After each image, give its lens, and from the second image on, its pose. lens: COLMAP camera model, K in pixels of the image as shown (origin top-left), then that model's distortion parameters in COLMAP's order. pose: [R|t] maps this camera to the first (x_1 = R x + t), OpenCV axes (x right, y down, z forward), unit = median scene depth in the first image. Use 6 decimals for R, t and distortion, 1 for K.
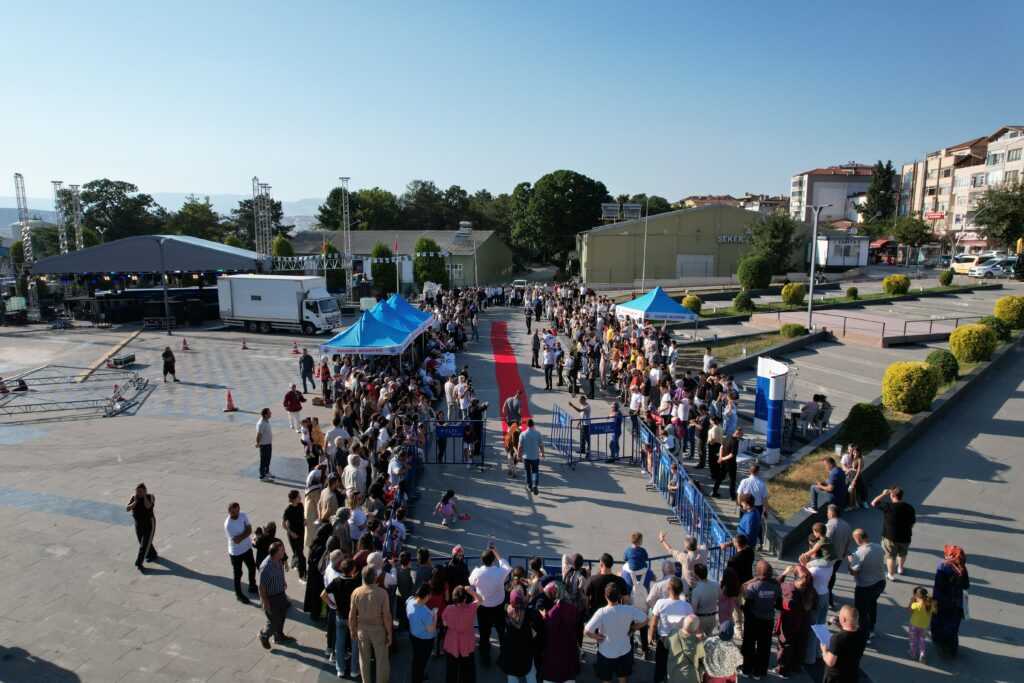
lens RADIAL K [[653.5, 0, 506.7], [0, 653.5, 343.0], [0, 0, 1]] dist [-0.091562, 0.079146]
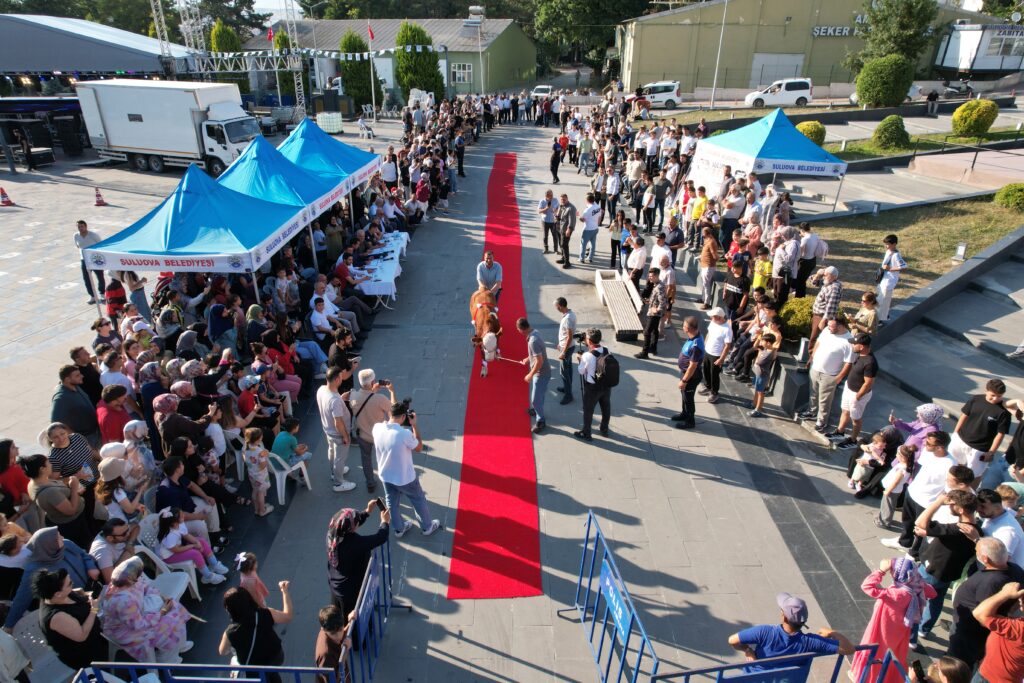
lens RADIAL K [[653.5, 0, 506.7], [0, 653.5, 343.0], [0, 0, 1]] dist [-0.091562, 0.079146]
pose [[0.999155, 0.021563, -0.034981, 0.013263], [-0.010766, 0.958893, 0.283565, -0.026855], [0.039657, -0.282948, 0.958315, 0.231511]]
